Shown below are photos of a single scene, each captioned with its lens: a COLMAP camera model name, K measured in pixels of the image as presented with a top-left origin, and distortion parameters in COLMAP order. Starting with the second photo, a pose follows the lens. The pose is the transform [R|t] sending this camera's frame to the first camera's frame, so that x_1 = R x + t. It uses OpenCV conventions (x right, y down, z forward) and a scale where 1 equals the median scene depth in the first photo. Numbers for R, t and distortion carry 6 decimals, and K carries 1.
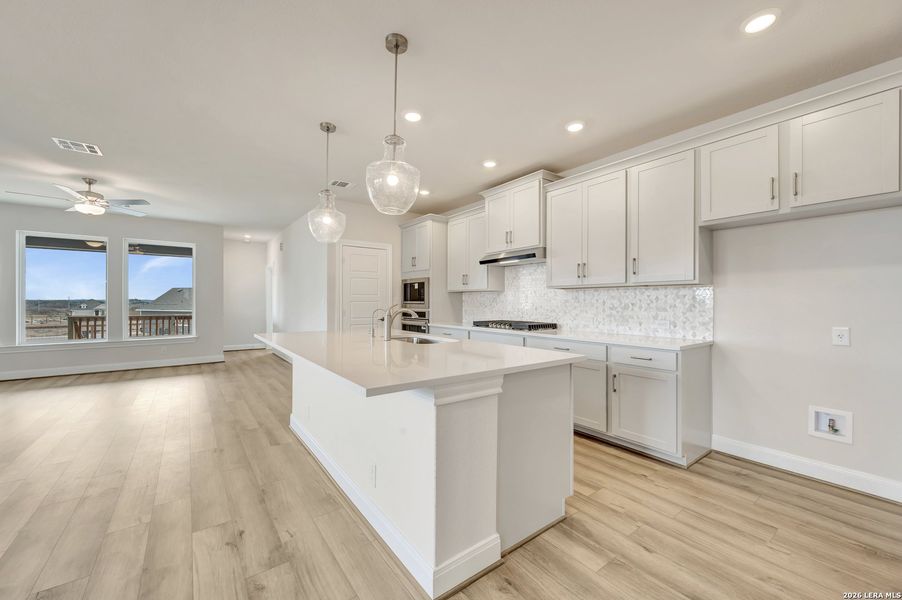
lens RADIAL K [[354.8, 0, 453.1], [0, 354.8, 300.8], [0, 0, 1]] dist [-0.000226, 0.000044]
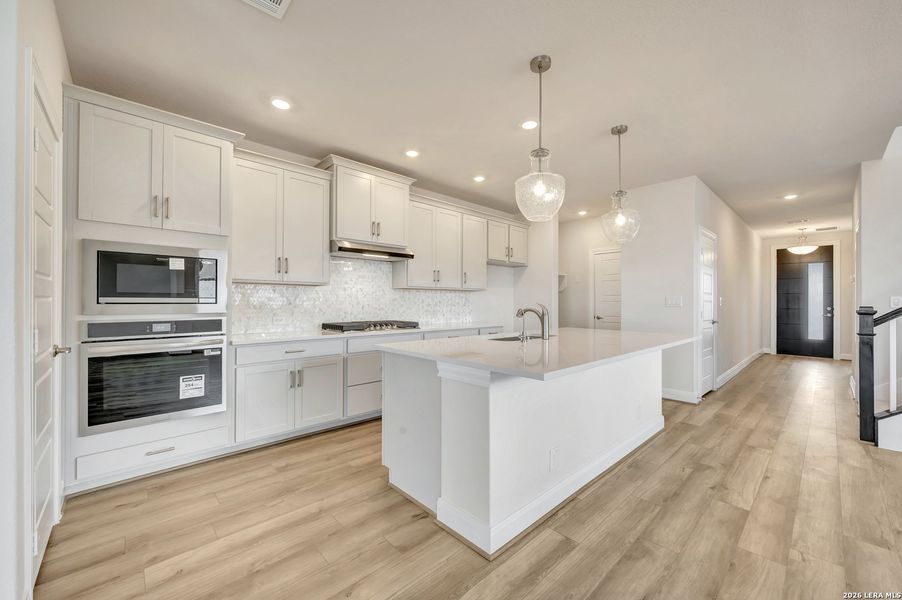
lens RADIAL K [[354.8, 0, 453.1], [0, 354.8, 300.8], [0, 0, 1]] dist [-0.000226, 0.000044]
pose [[-0.112173, -0.001593, 0.993687, -0.951255], [-0.009056, 0.999959, 0.000581, 0.002676], [-0.993647, -0.008934, -0.112183, 1.126742]]
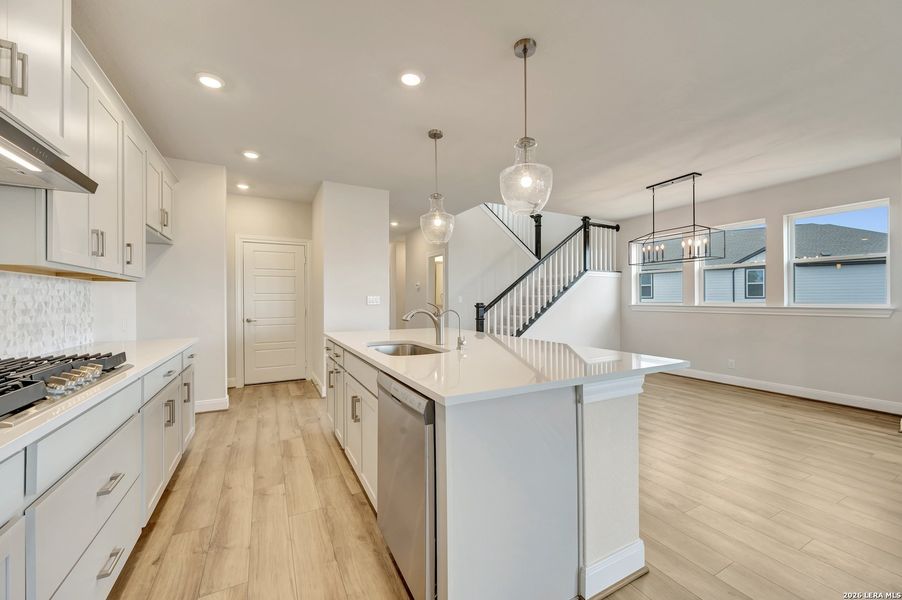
lens RADIAL K [[354.8, 0, 453.1], [0, 354.8, 300.8], [0, 0, 1]] dist [-0.000226, 0.000044]
pose [[-0.988160, -0.001369, 0.153421, -0.285810], [-0.002028, 0.999989, -0.004143, 0.006198], [-0.153414, -0.004405, -0.988152, 1.521871]]
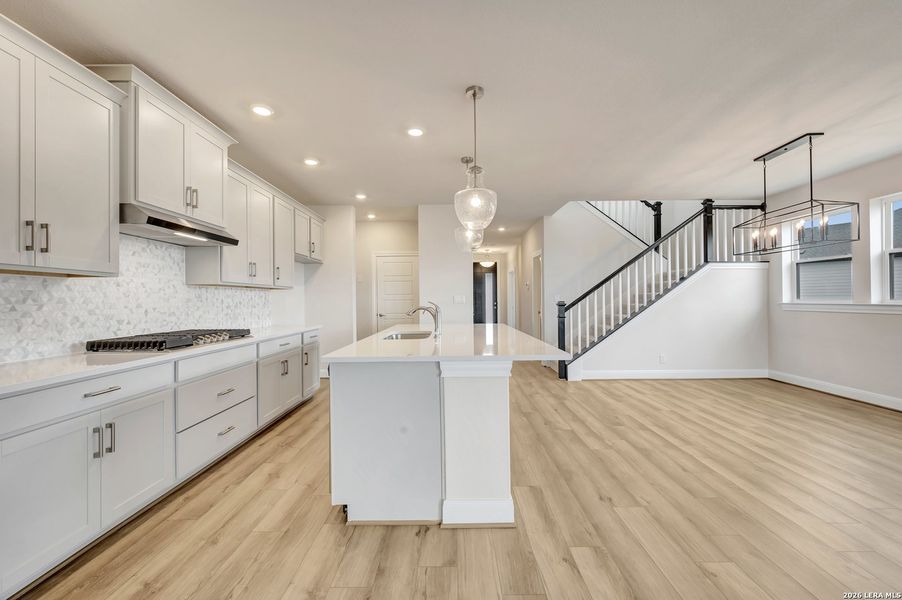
lens RADIAL K [[354.8, 0, 453.1], [0, 354.8, 300.8], [0, 0, 1]] dist [-0.000226, 0.000044]
pose [[-0.800259, 0.002394, 0.599650, -0.726922], [0.003050, 0.999995, 0.000077, 0.004934], [-0.599647, 0.001891, -0.800262, 1.523271]]
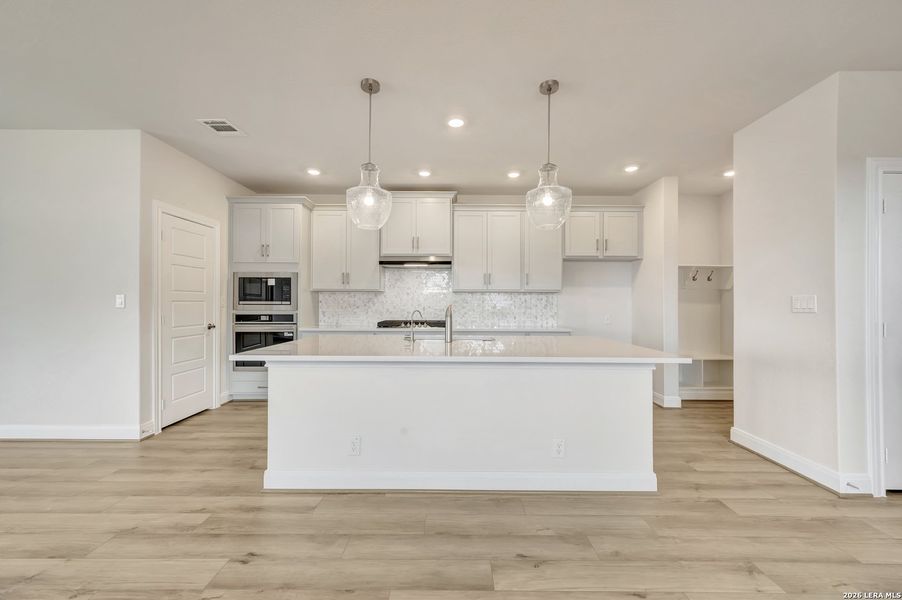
lens RADIAL K [[354.8, 0, 453.1], [0, 354.8, 300.8], [0, 0, 1]] dist [-0.000226, 0.000044]
pose [[0.601350, 0.005239, 0.798969, -0.790024], [-0.005582, 0.999982, -0.002355, -0.000400], [-0.798966, -0.003044, 0.601368, 0.325590]]
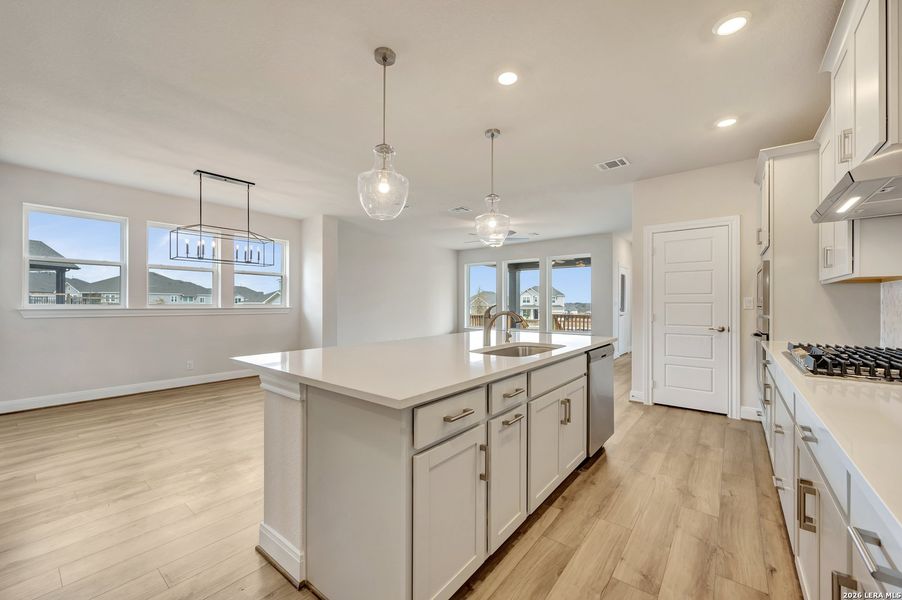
lens RADIAL K [[356.0, 0, 453.9], [0, 356.0, 303.7], [0, 0, 1]] dist [-0.000282, 0.000009]
pose [[0.257955, -0.002445, -0.966154, 0.548652], [0.002602, 0.999995, -0.001836, 0.006056], [0.966153, -0.002040, 0.257960, 0.560121]]
